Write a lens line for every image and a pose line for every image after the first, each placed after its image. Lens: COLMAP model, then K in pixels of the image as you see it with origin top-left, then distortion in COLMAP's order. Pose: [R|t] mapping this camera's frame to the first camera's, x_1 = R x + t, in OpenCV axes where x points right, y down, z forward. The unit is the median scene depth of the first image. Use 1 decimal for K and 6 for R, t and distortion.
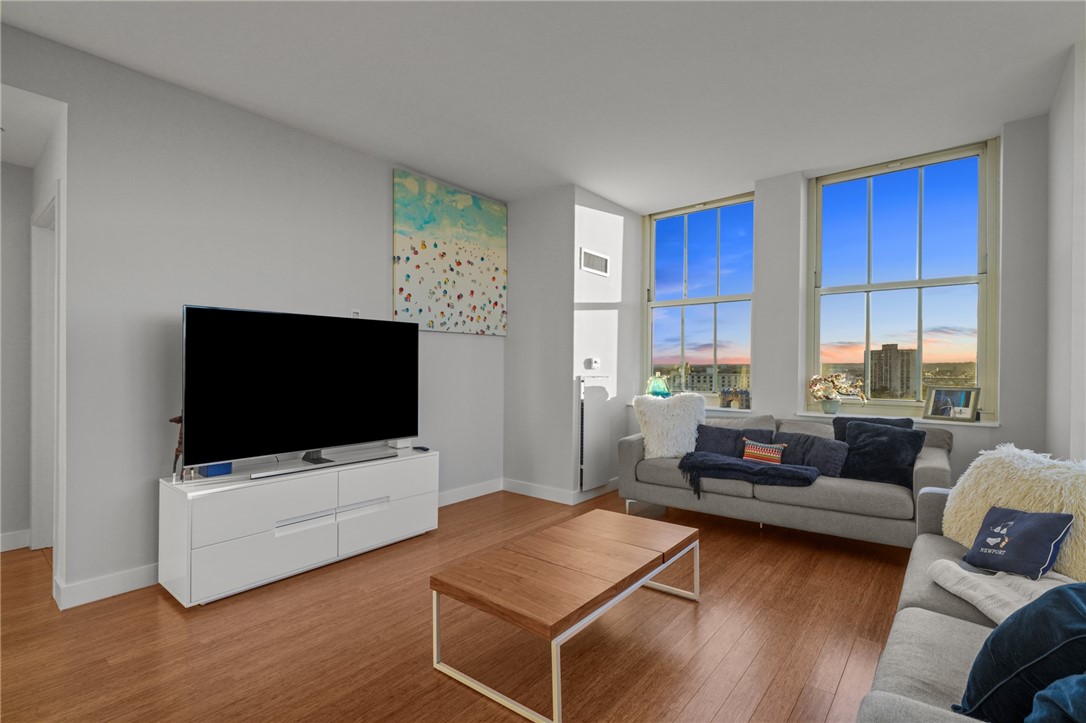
lens RADIAL K [[501.4, 0, 536.8], [0, 501.4, 366.2], [0, 0, 1]] dist [-0.000017, -0.000303]
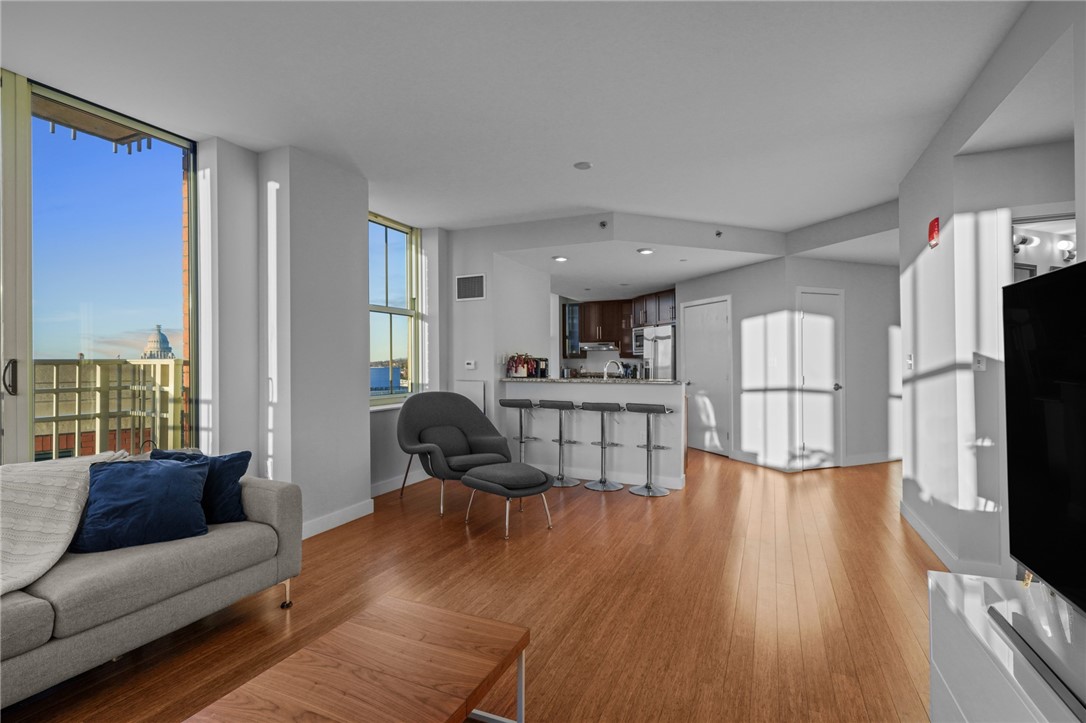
lens RADIAL K [[512.2, 0, 543.8], [0, 512.2, 359.5], [0, 0, 1]] dist [-0.001444, -0.000343]
pose [[-0.960723, -0.001680, -0.277505, 0.005663], [-0.000950, 0.999996, -0.002766, -0.020751], [0.277509, -0.002394, -0.960720, 0.938681]]
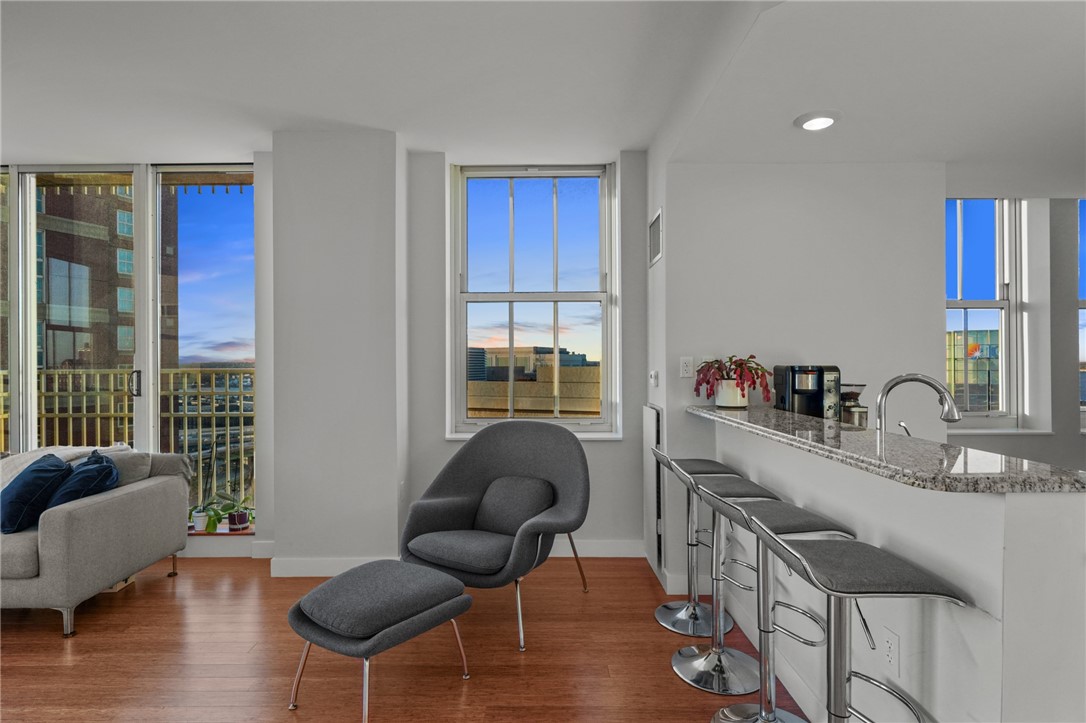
lens RADIAL K [[556.6, 0, 535.6], [0, 556.6, 363.9], [0, 0, 1]] dist [0.001563, -0.000022]
pose [[-0.637605, -0.001314, 0.770363, -0.752648], [0.003003, 0.999987, 0.004191, -0.036461], [-0.770358, 0.004985, -0.637592, 0.194437]]
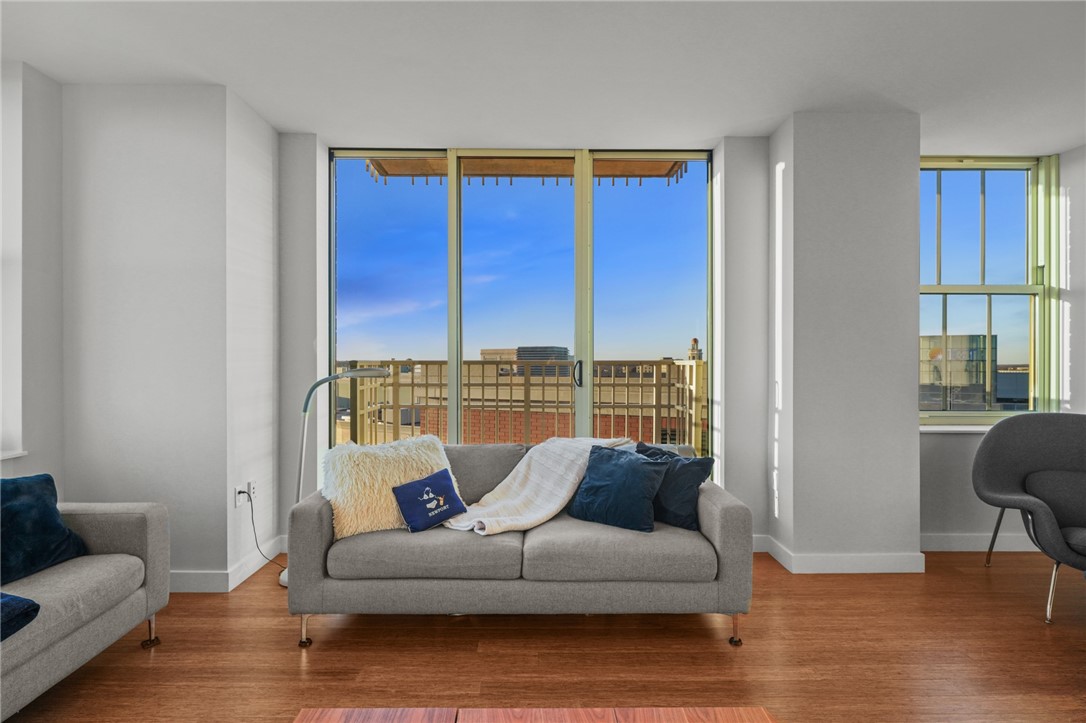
lens RADIAL K [[501.4, 0, 536.8], [0, 501.4, 366.2], [0, 0, 1]] dist [-0.000017, -0.000303]
pose [[-0.650525, -0.008734, 0.759435, -0.141738], [-0.003131, 0.999956, 0.008818, -0.020039], [-0.759479, 0.003358, -0.650523, 0.745095]]
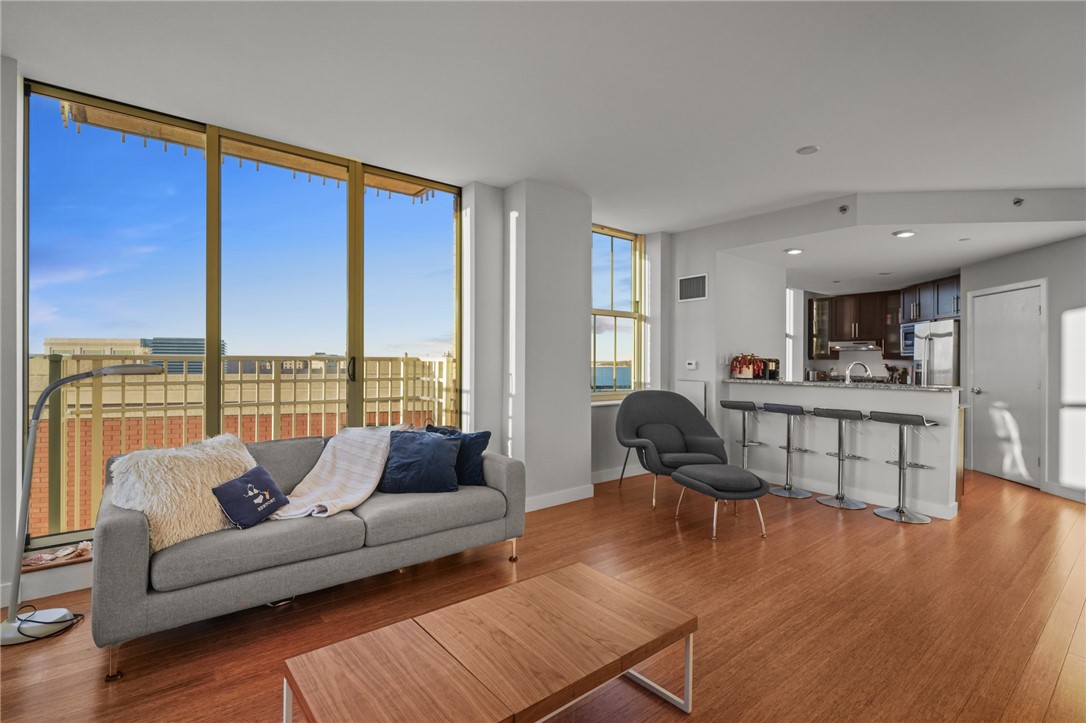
lens RADIAL K [[506.3, 0, 539.3], [0, 506.3, 361.9], [0, 0, 1]] dist [-0.001509, -0.000434]
pose [[-0.980673, -0.010490, 0.195374, -0.052979], [-0.009743, 0.999941, 0.004787, -0.020923], [-0.195412, 0.002791, -0.980717, 0.987005]]
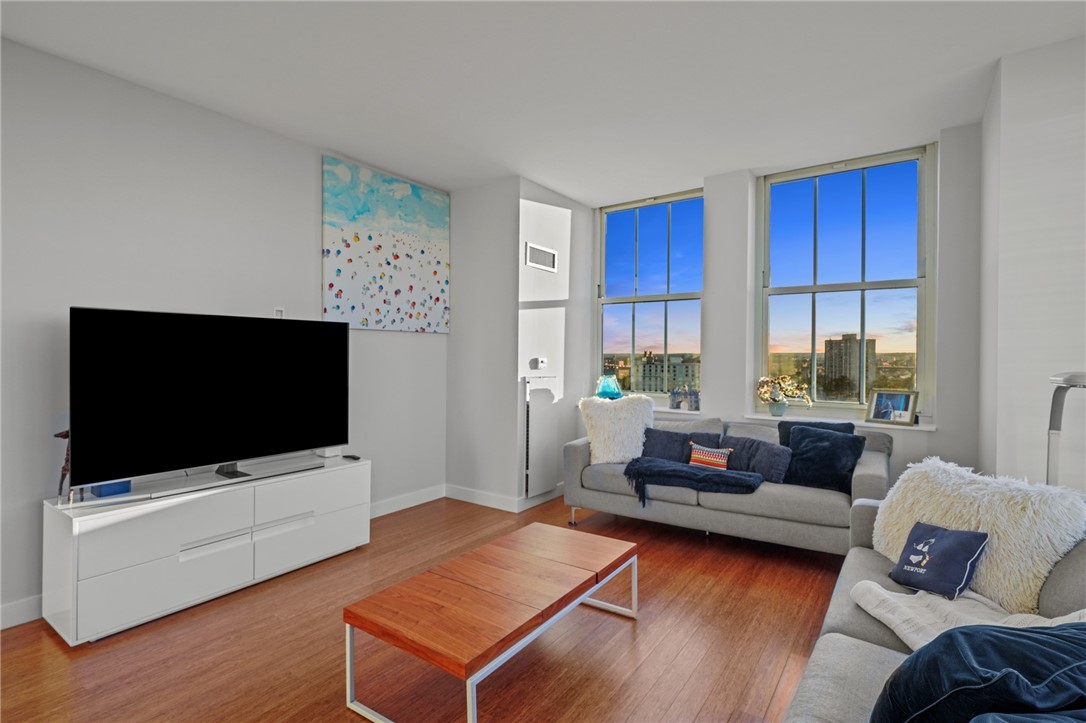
lens RADIAL K [[524.2, 0, 533.3], [0, 524.2, 354.8], [0, 0, 1]] dist [-0.000214, -0.000126]
pose [[0.997526, 0.001643, 0.070276, 0.034431], [-0.001643, 0.999999, -0.000063, -0.024651], [-0.070276, -0.000053, 0.997528, 0.005895]]
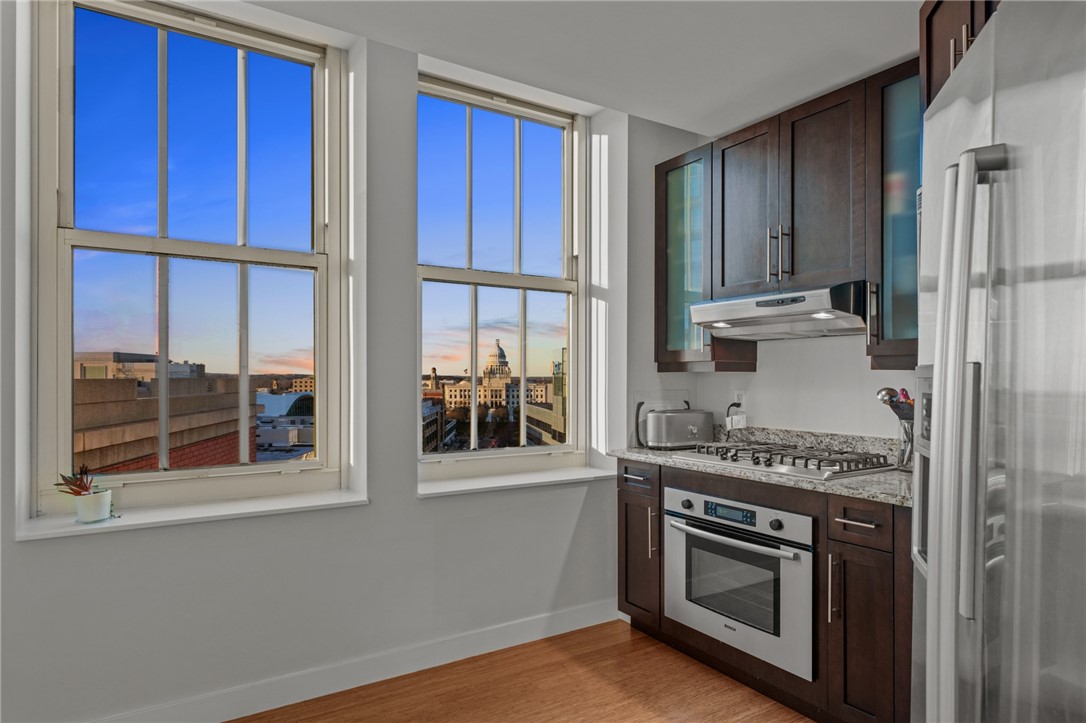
lens RADIAL K [[638.7, 0, 541.5], [0, 638.7, 378.4], [0, 0, 1]] dist [-0.000250, 0.000031]
pose [[-0.953937, -0.007043, 0.299923, -0.933196], [-0.005813, 0.999971, 0.004993, -0.027075], [-0.299949, 0.003019, -0.953950, -0.689809]]
